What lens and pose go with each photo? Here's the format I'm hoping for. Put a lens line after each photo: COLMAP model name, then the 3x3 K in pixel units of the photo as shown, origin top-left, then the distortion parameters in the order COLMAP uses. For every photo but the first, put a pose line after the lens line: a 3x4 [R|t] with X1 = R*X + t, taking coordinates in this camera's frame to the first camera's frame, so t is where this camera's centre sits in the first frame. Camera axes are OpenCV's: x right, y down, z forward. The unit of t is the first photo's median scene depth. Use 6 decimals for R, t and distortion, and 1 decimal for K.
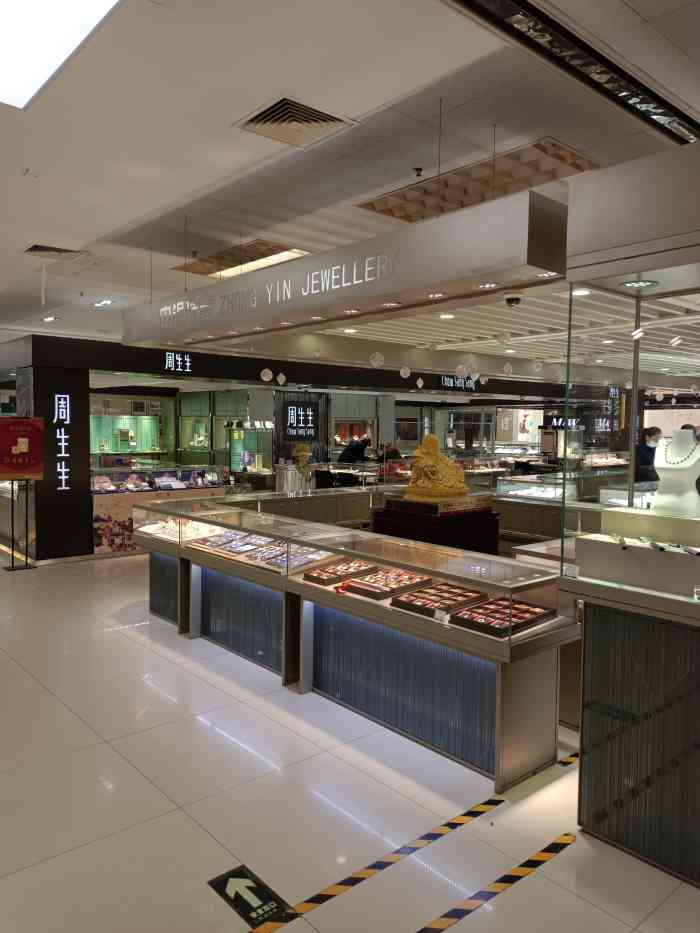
lens RADIAL K [[682.4, 0, 347.1], [0, 682.4, 466.3], [0, 0, 1]] dist [-0.001697, -0.002287]
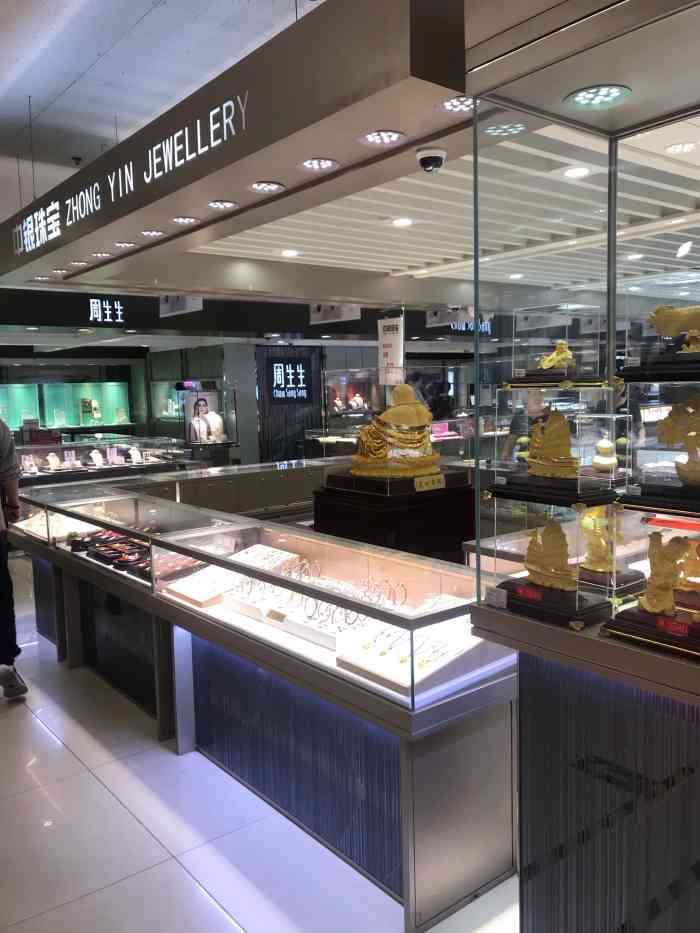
lens RADIAL K [[772.4, 0, 352.5], [0, 772.4, 464.9], [0, 0, 1]] dist [0.007516, 0.002225]
pose [[0.998756, -0.036413, -0.034063, 0.065989], [0.037761, 0.998493, 0.039829, 0.003156], [0.032561, -0.041066, 0.998626, 0.093834]]
